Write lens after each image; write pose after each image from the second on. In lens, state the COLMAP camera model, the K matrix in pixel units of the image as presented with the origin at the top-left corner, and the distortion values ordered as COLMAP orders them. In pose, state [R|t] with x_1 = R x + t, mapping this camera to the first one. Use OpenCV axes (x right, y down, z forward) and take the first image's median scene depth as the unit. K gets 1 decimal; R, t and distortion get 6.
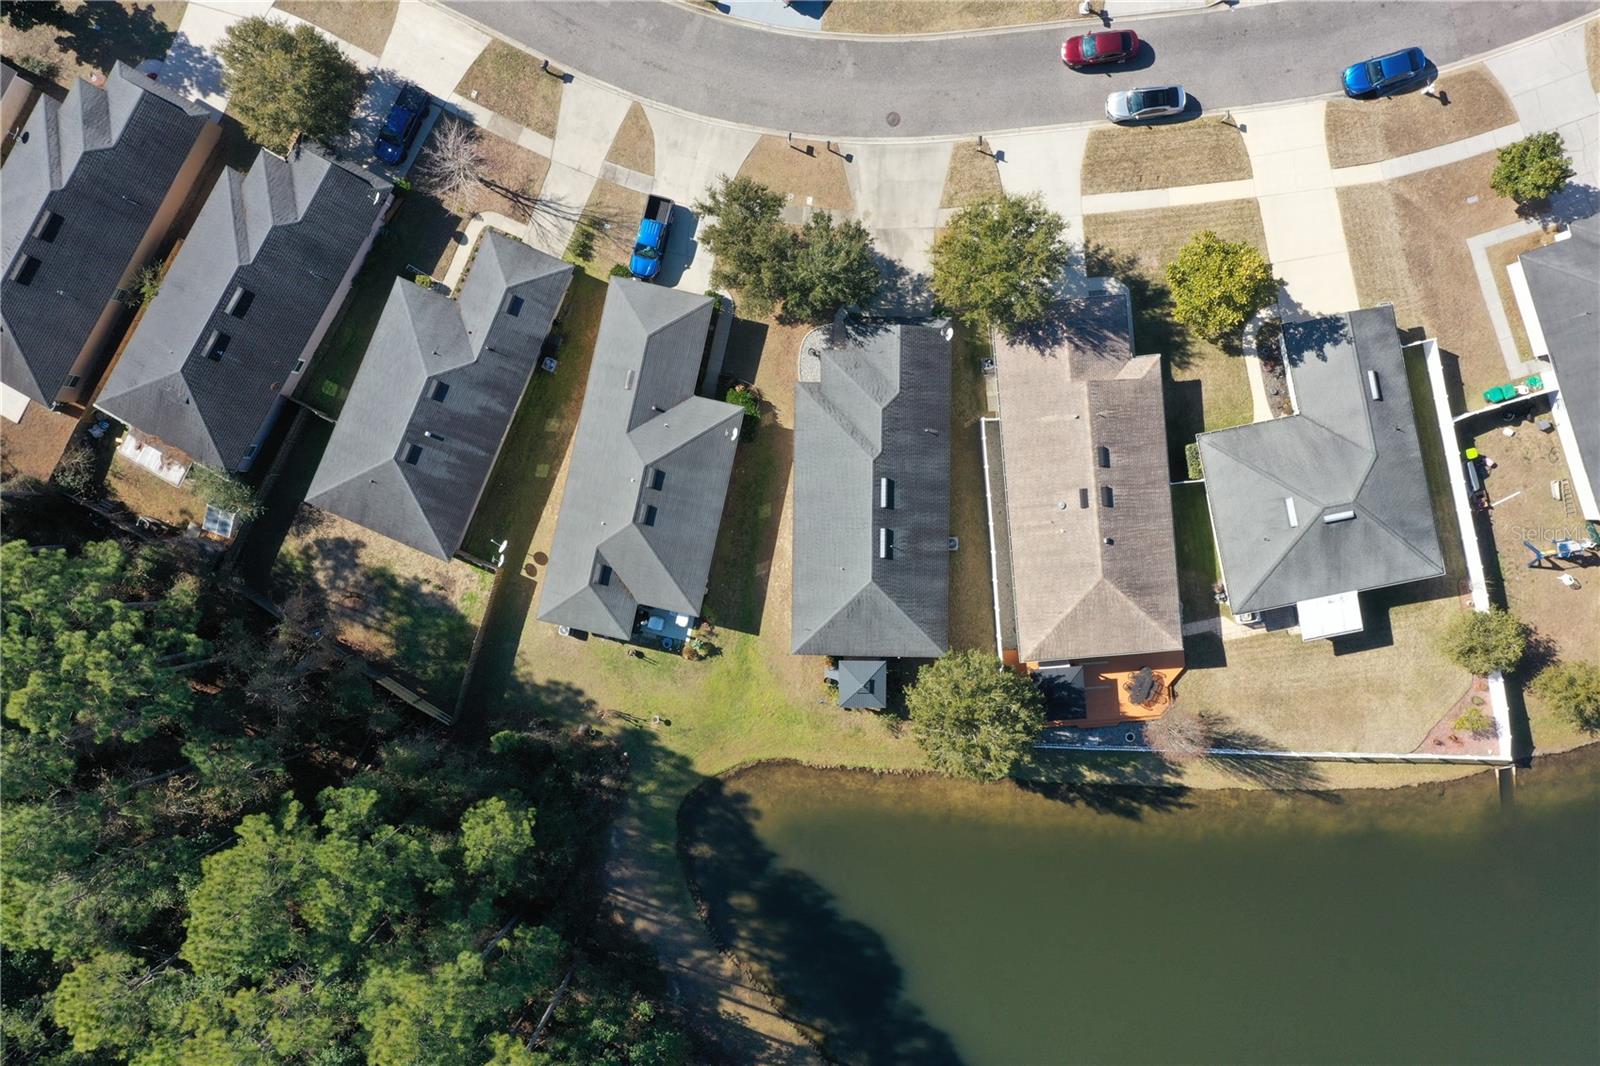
lens RADIAL K [[1277.9, 0, 800.0], [0, 1277.9, 533.0], [0, 0, 1]] dist [-0.005436, 0.048147]
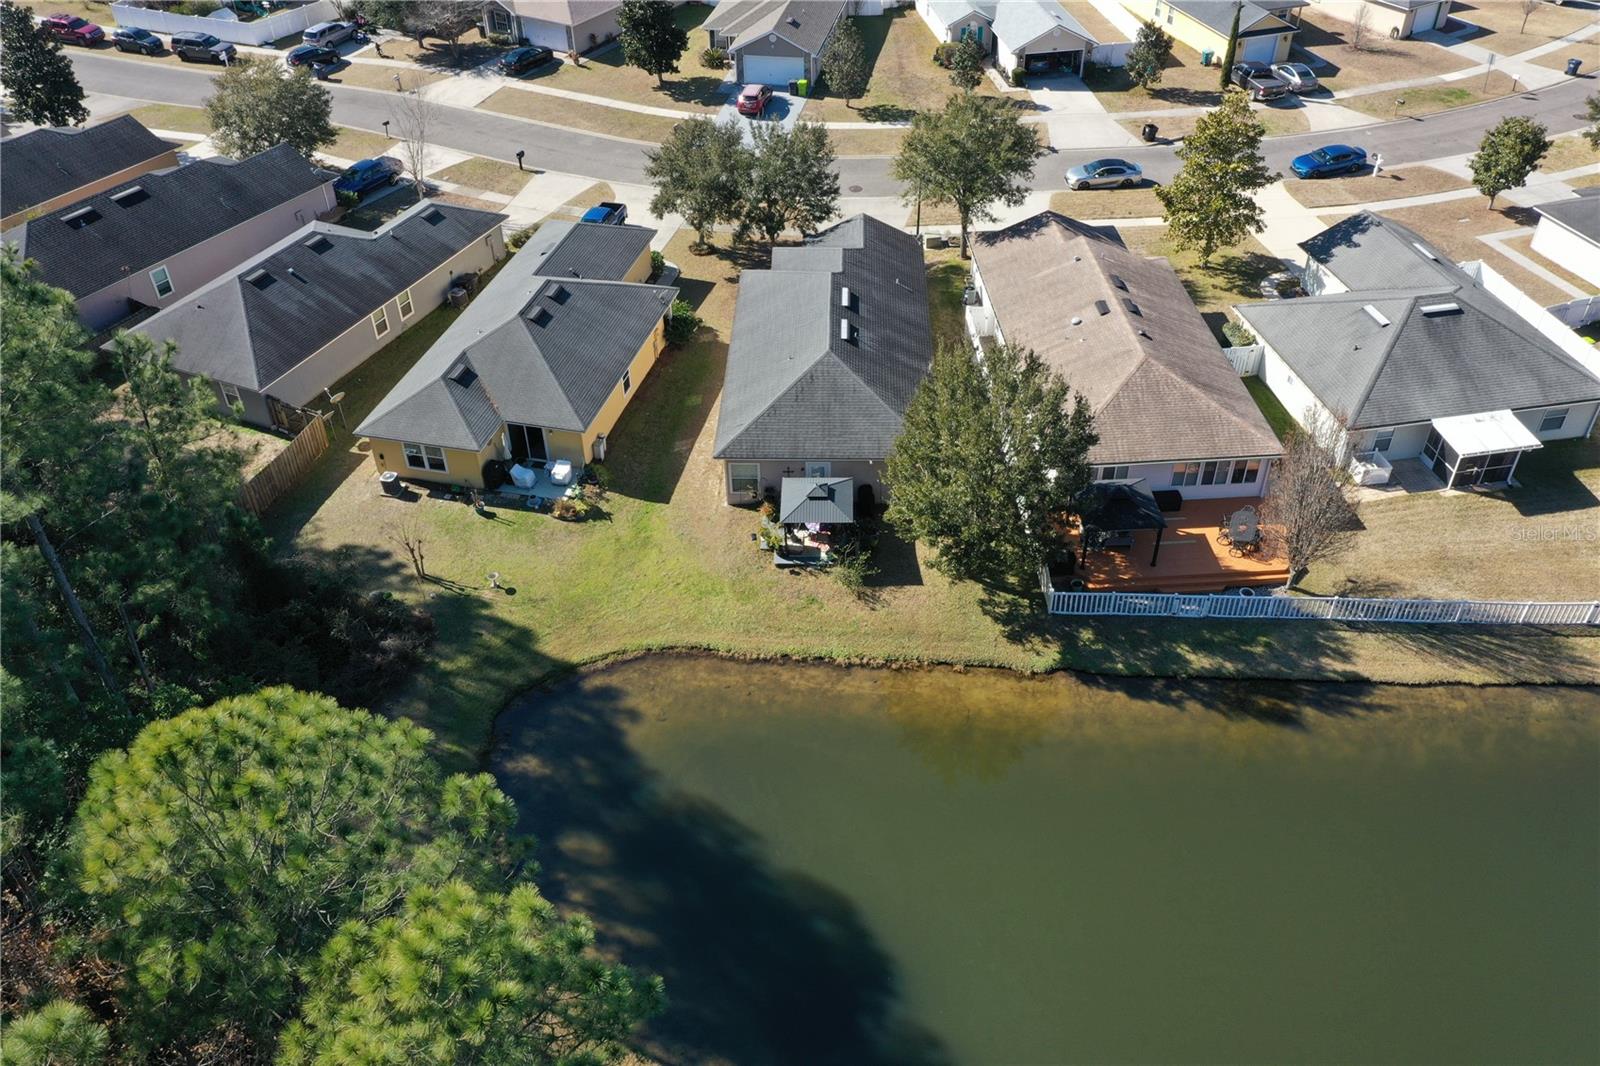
lens RADIAL K [[1277.9, 0, 800.0], [0, 1277.9, 533.0], [0, 0, 1]] dist [-0.005436, 0.048147]
pose [[0.999683, 0.022631, -0.011019, 0.046065], [-0.022633, 0.616579, -0.786968, 0.626073], [-0.011016, 0.786968, 0.616896, 0.585177]]
